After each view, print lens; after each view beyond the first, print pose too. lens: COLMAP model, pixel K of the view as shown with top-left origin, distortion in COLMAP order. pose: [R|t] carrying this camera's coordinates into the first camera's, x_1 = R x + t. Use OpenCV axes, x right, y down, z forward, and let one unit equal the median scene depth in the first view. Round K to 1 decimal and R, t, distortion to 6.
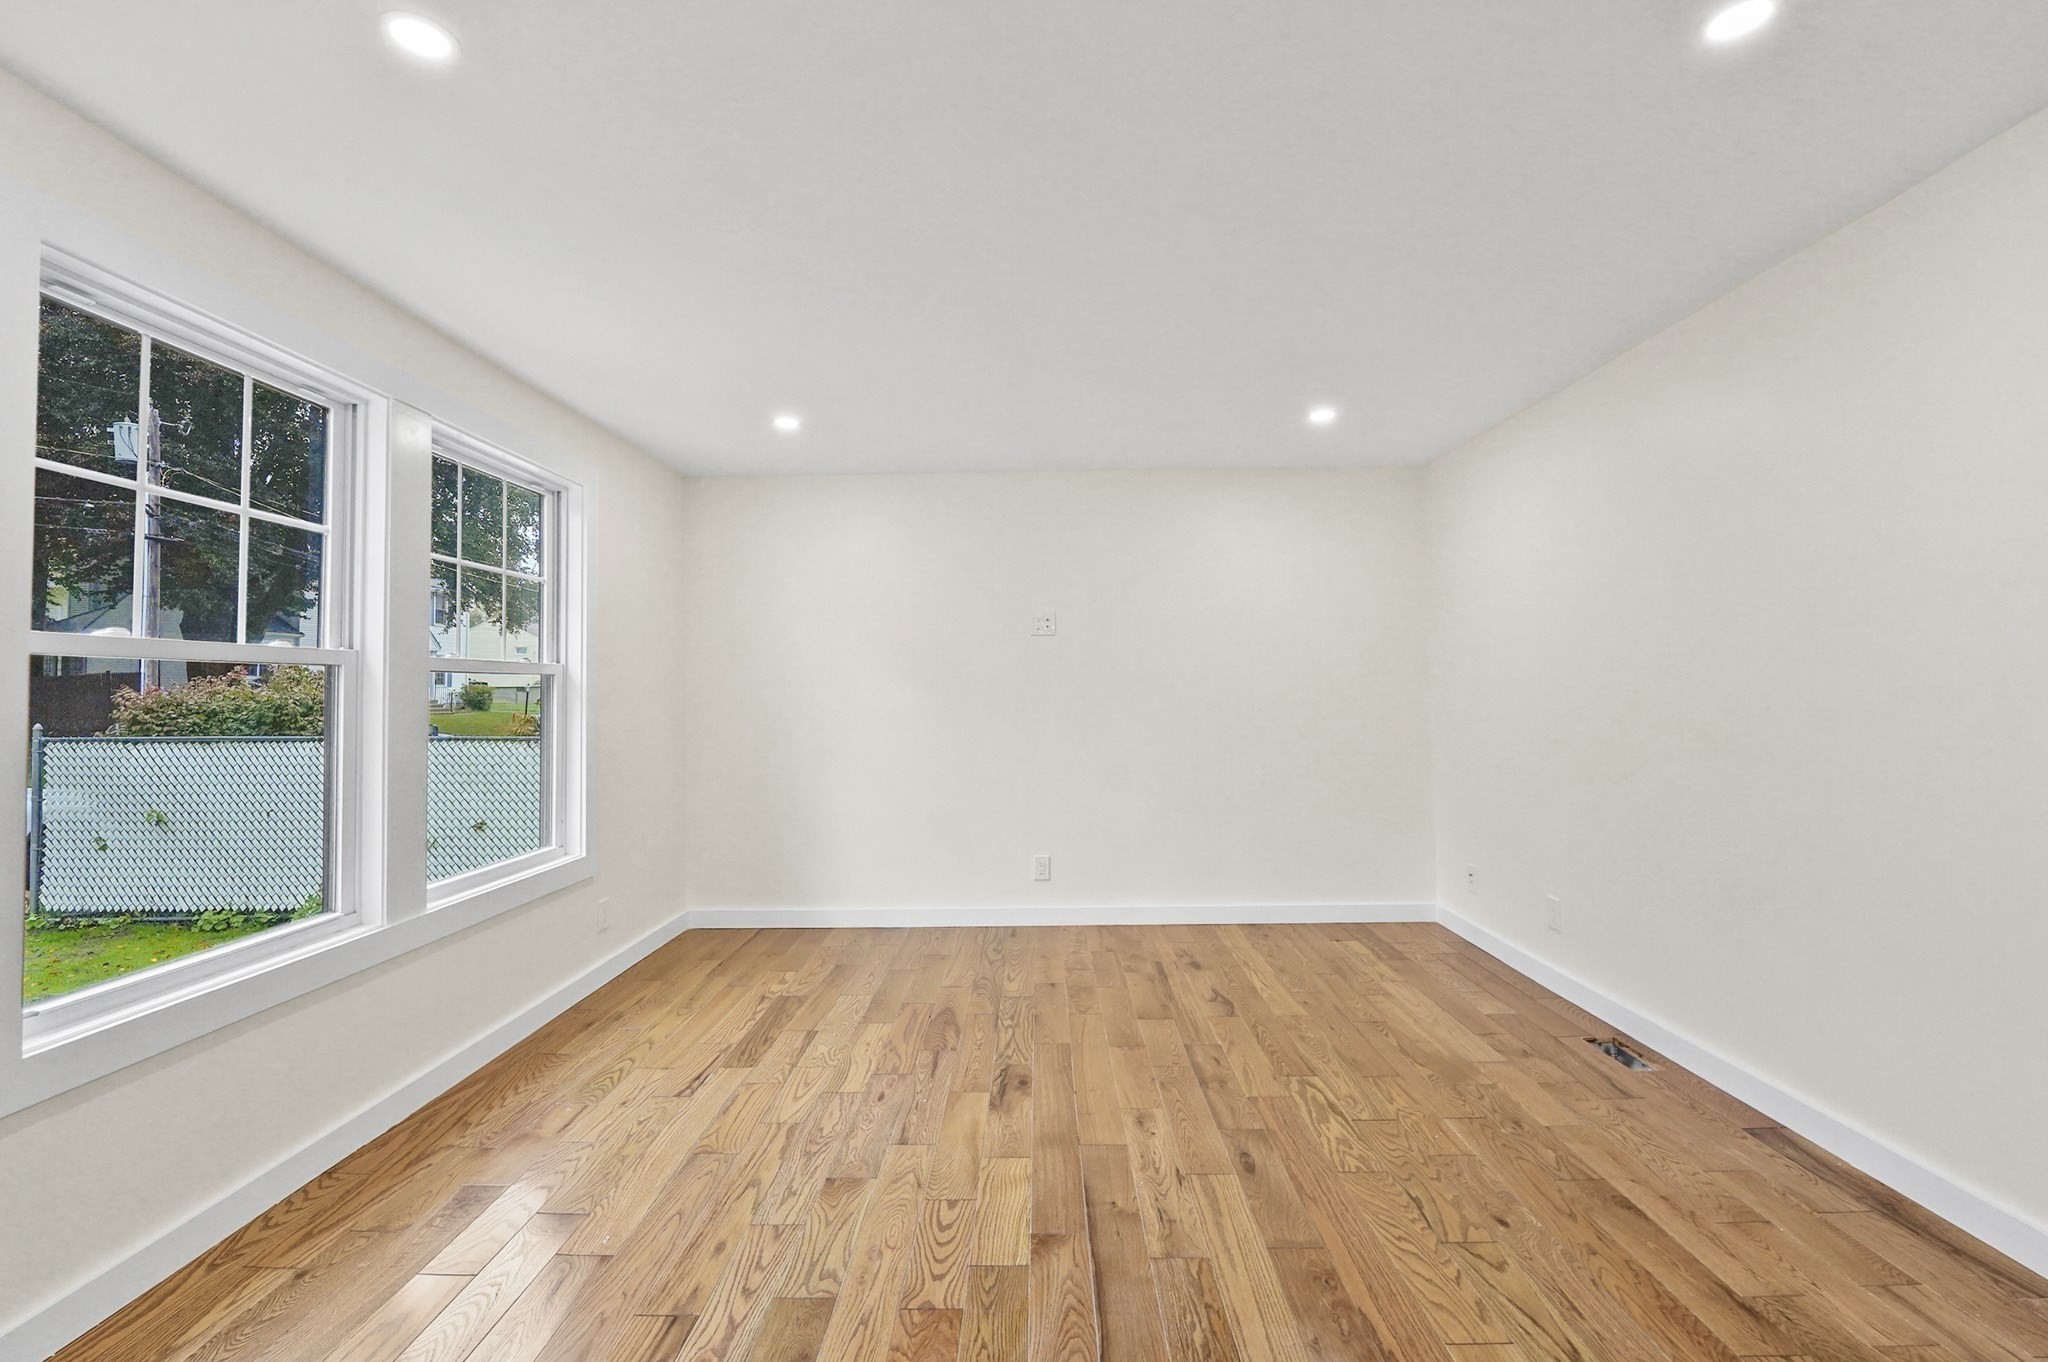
lens RADIAL K [[852.3, 0, 1020.7], [0, 852.3, 677.8], [0, 0, 1]] dist [-0.007730, -0.002744]
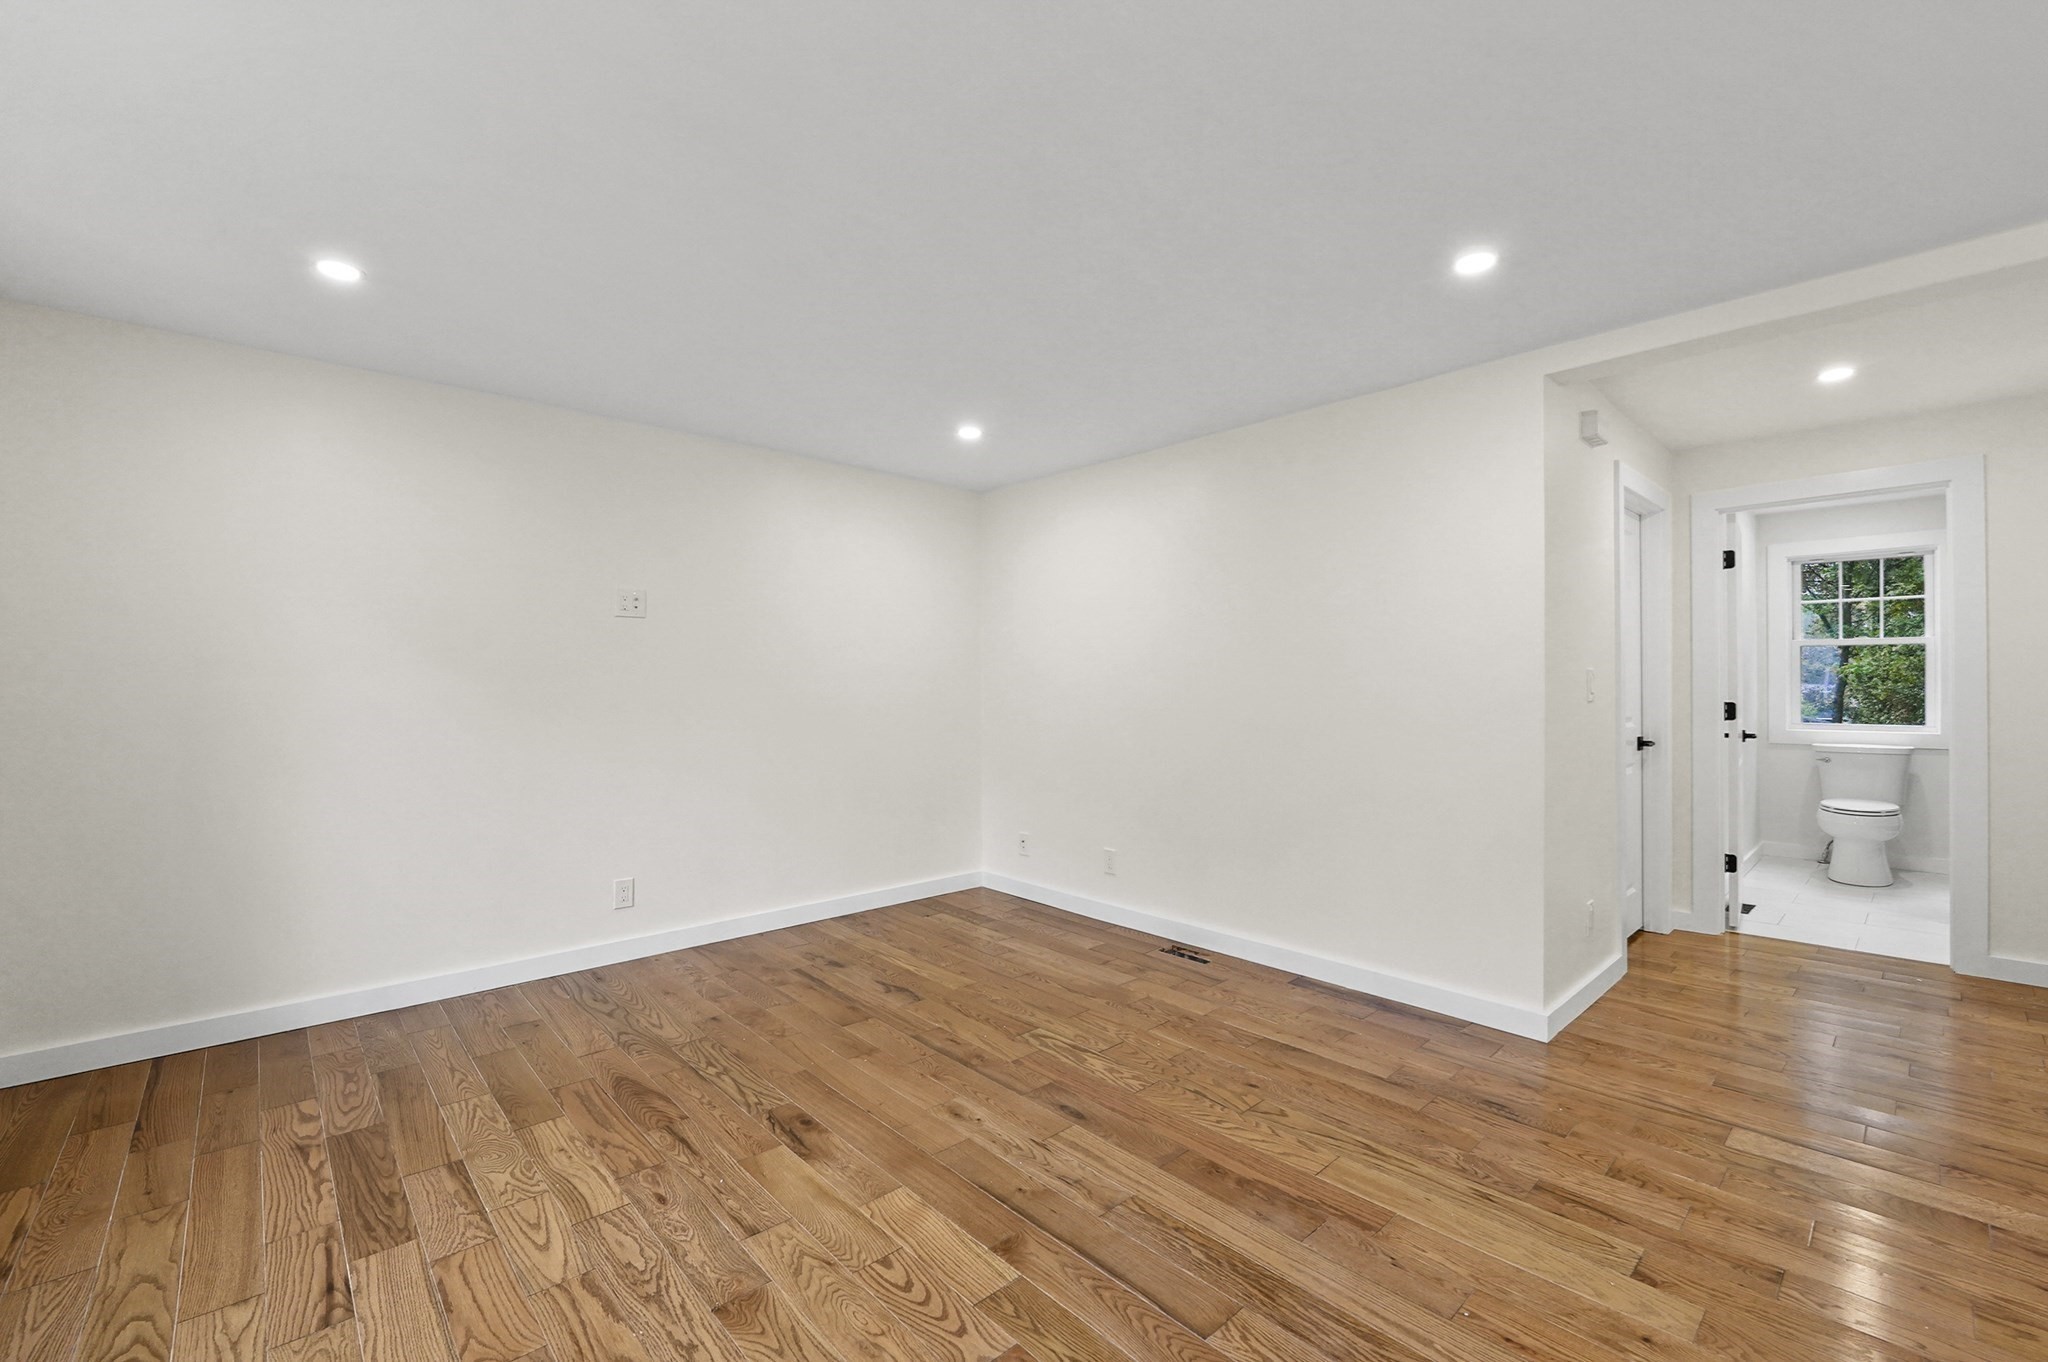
lens RADIAL K [[852.3, 0, 1007.0], [0, 852.3, 677.7], [0, 0, 1]] dist [-0.007730, -0.002744]
pose [[0.731891, 0.015690, 0.681241, -0.458709], [-0.018158, 0.999829, -0.003520, 0.010589], [-0.681180, -0.009793, 0.732051, 0.211765]]
